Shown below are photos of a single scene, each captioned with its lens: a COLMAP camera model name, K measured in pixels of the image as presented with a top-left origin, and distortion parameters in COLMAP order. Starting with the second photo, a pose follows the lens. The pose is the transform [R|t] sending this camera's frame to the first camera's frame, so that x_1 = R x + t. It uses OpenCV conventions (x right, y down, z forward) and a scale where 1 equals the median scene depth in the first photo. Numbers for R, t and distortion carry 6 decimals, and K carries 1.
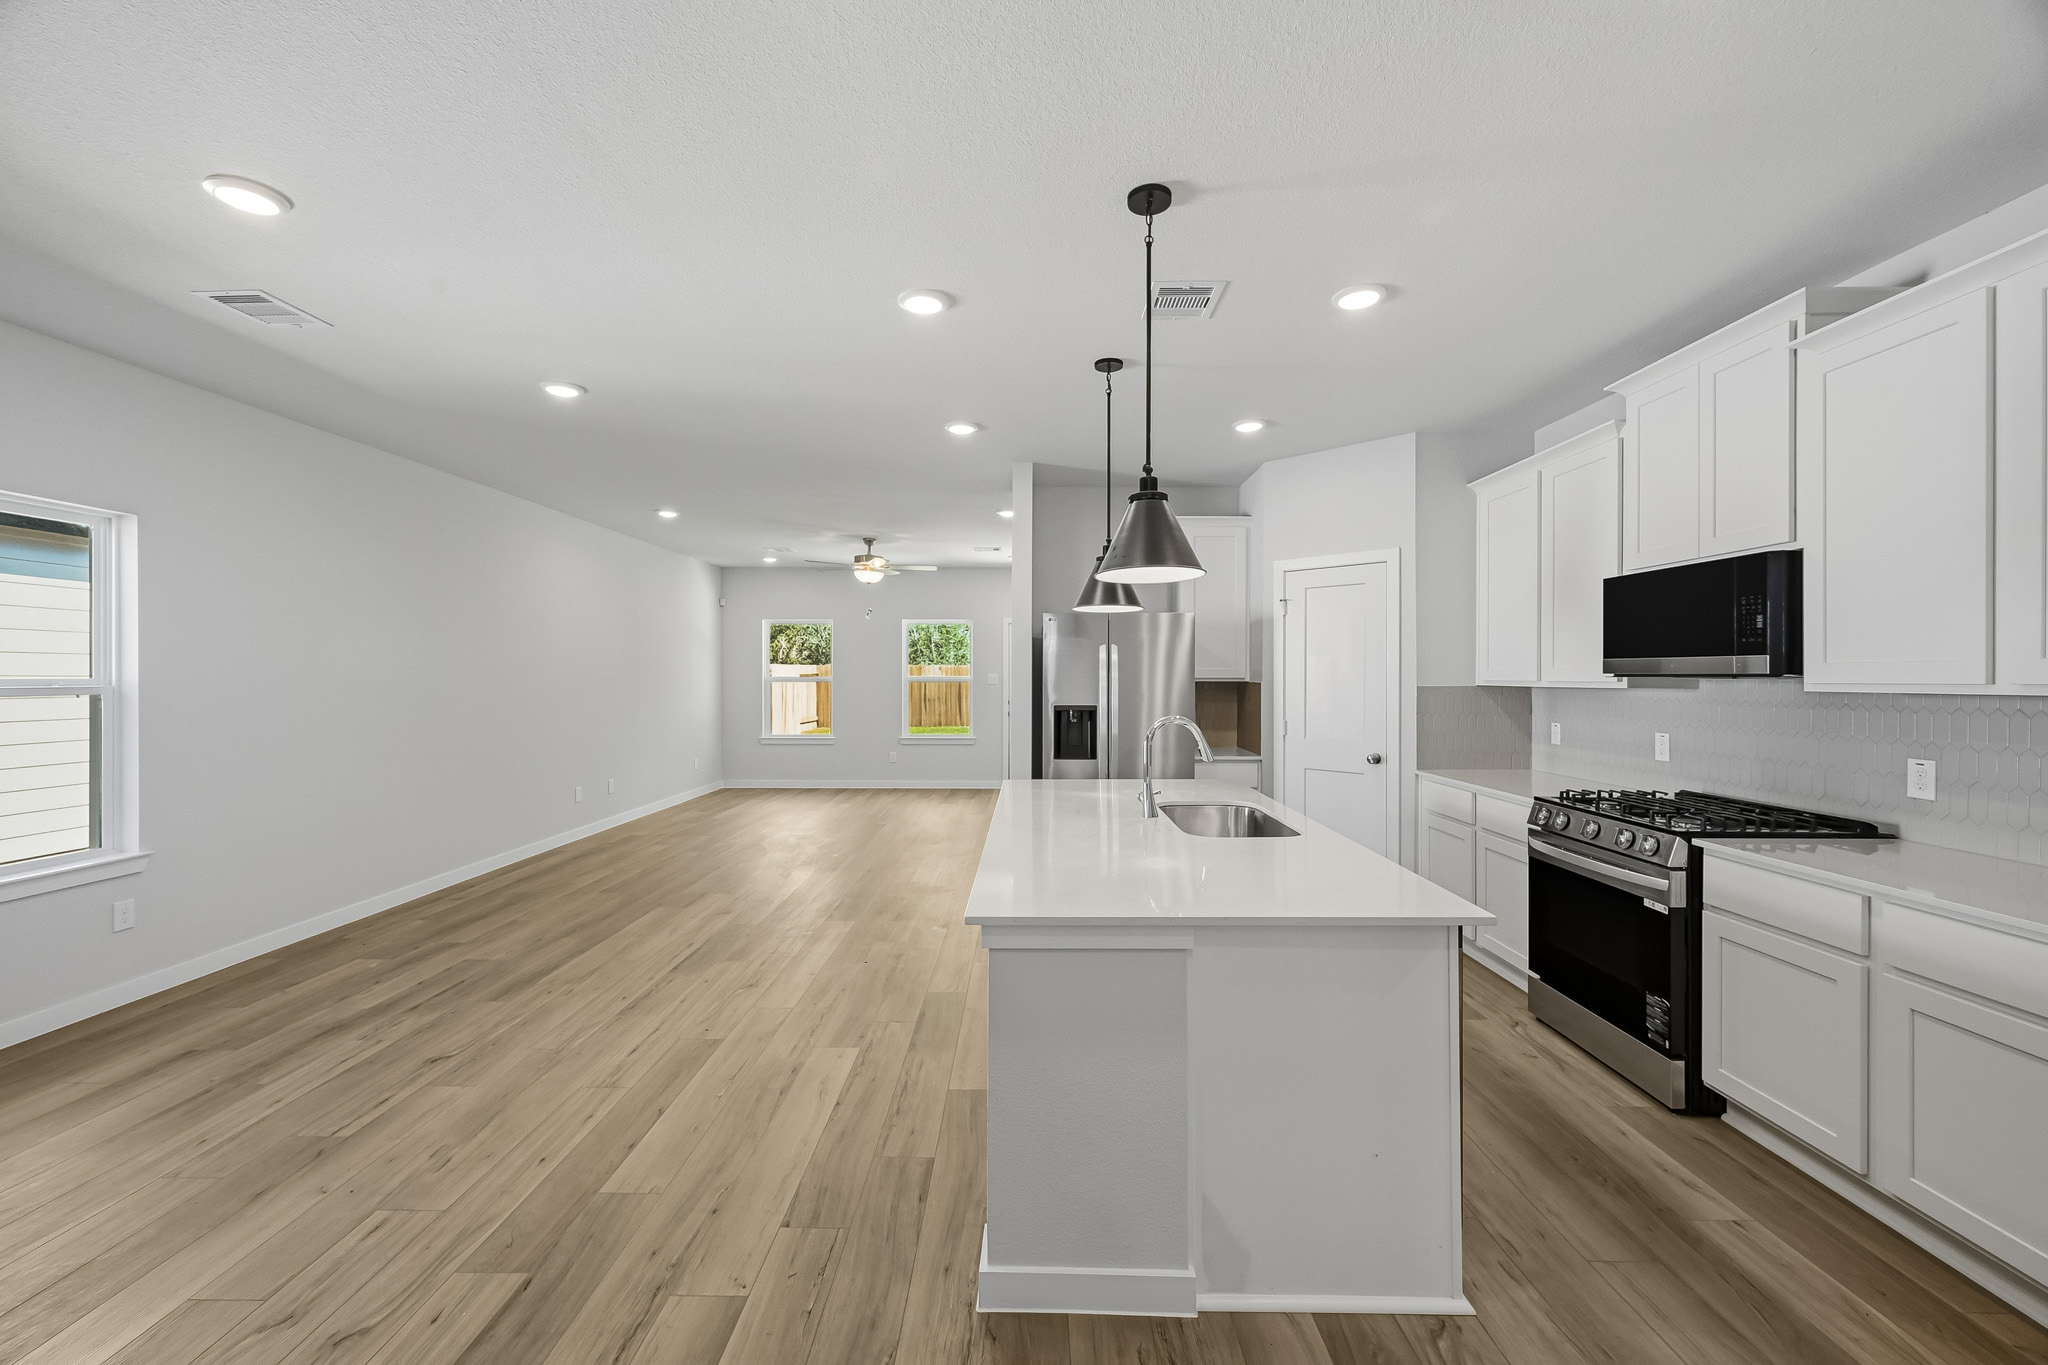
lens RADIAL K [[808.8, 0, 1019.9], [0, 808.8, 677.3], [0, 0, 1]] dist [0.003484, 0.000069]
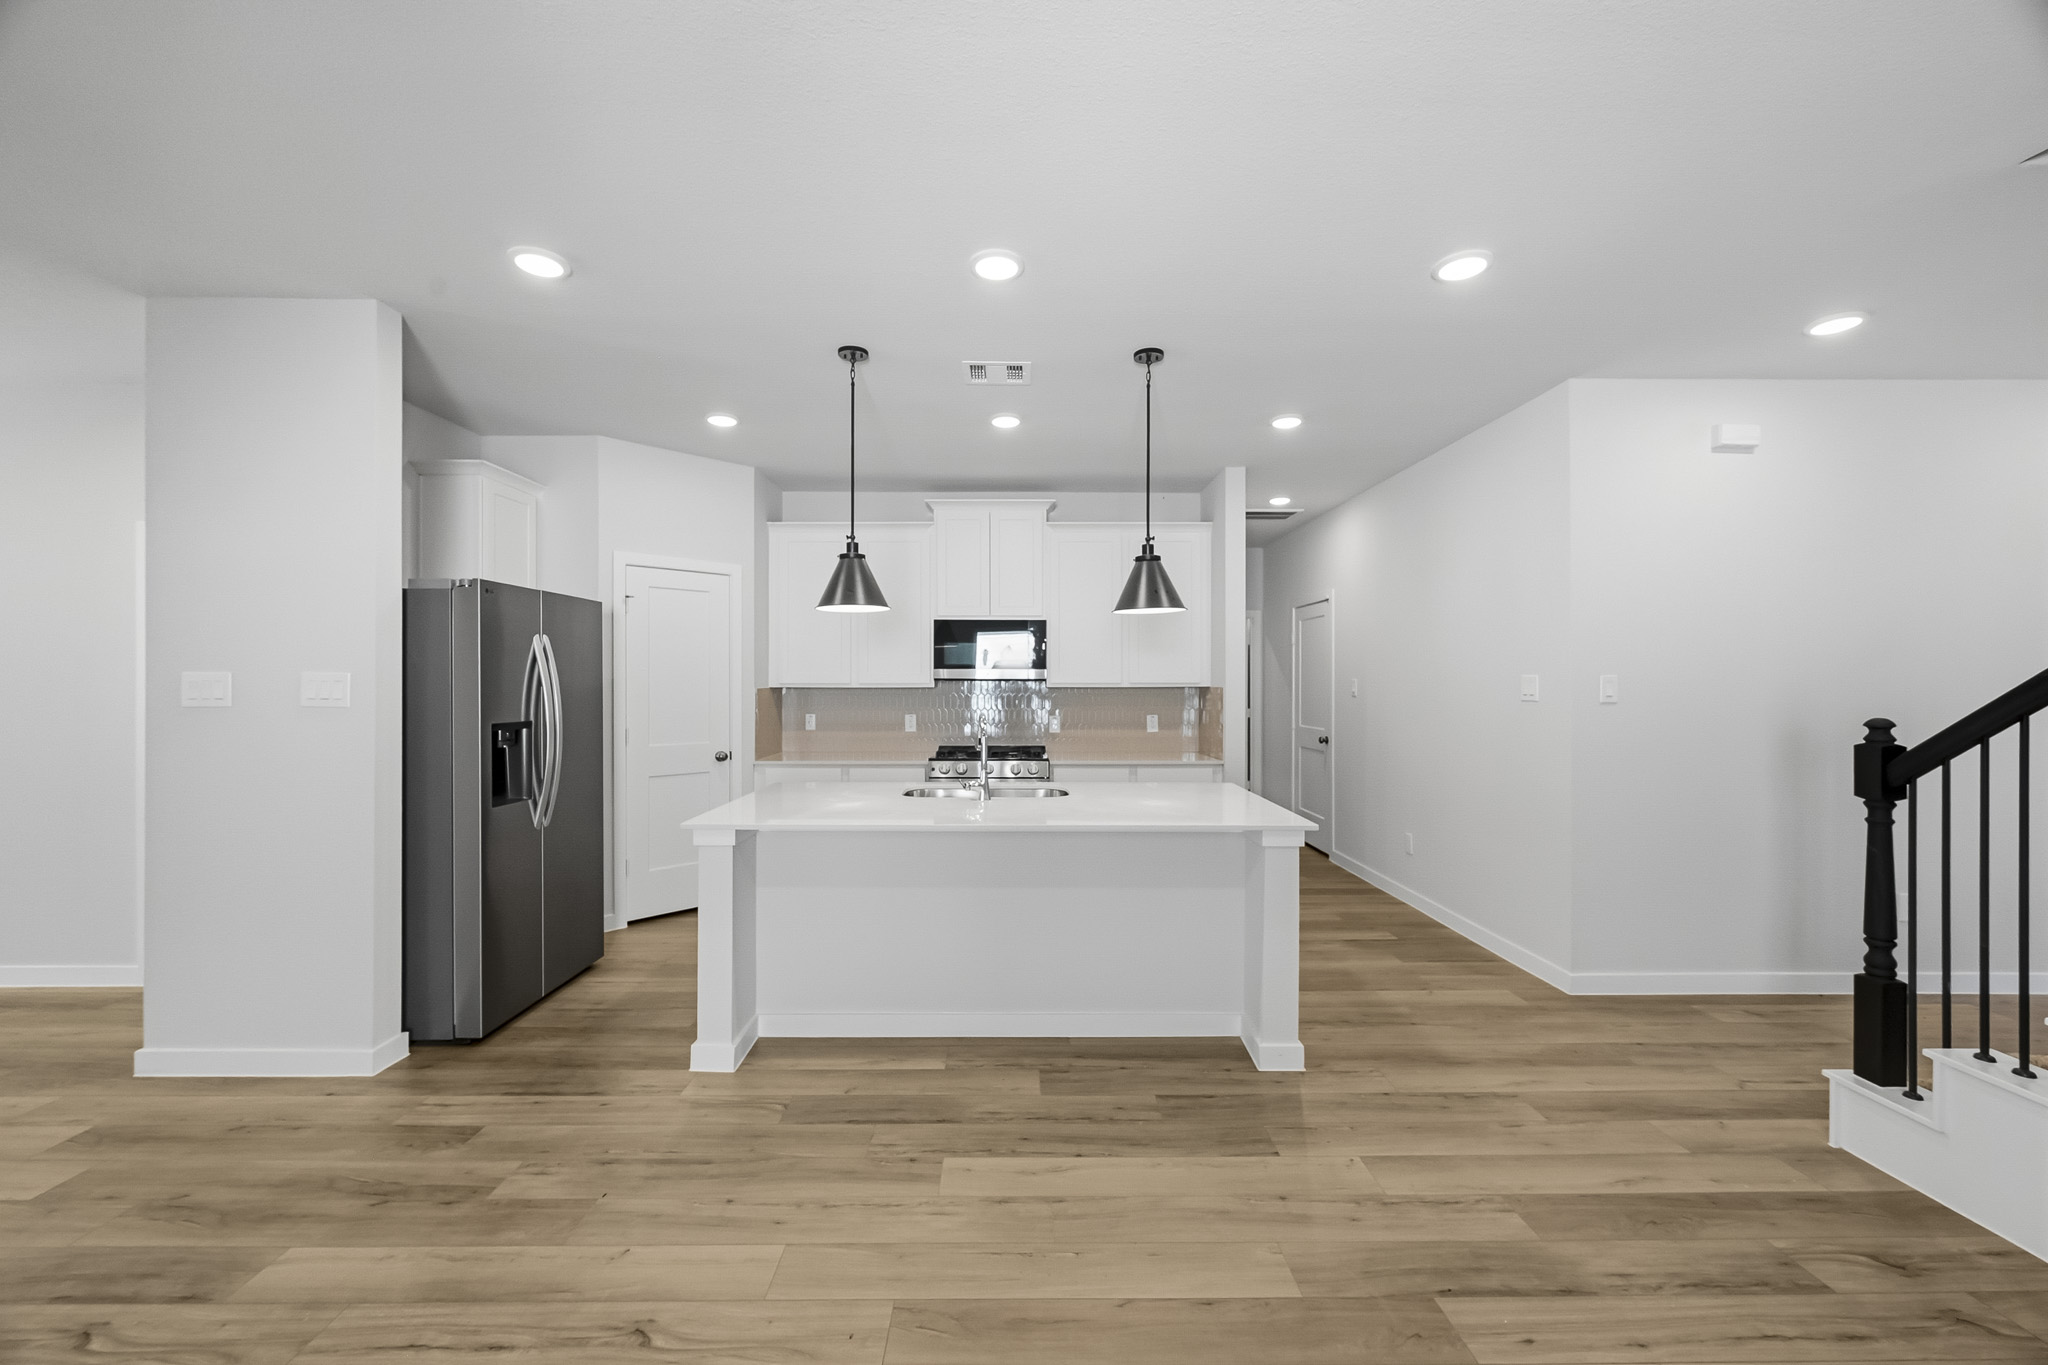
lens RADIAL K [[808.8, 0, 1012.6], [0, 808.8, 684.7], [0, 0, 1]] dist [0.003484, 0.000069]
pose [[-0.023561, -0.003191, 0.999717, -1.287767], [-0.001117, 0.999994, 0.003165, 0.003727], [-0.999722, -0.001042, -0.023564, 1.262412]]
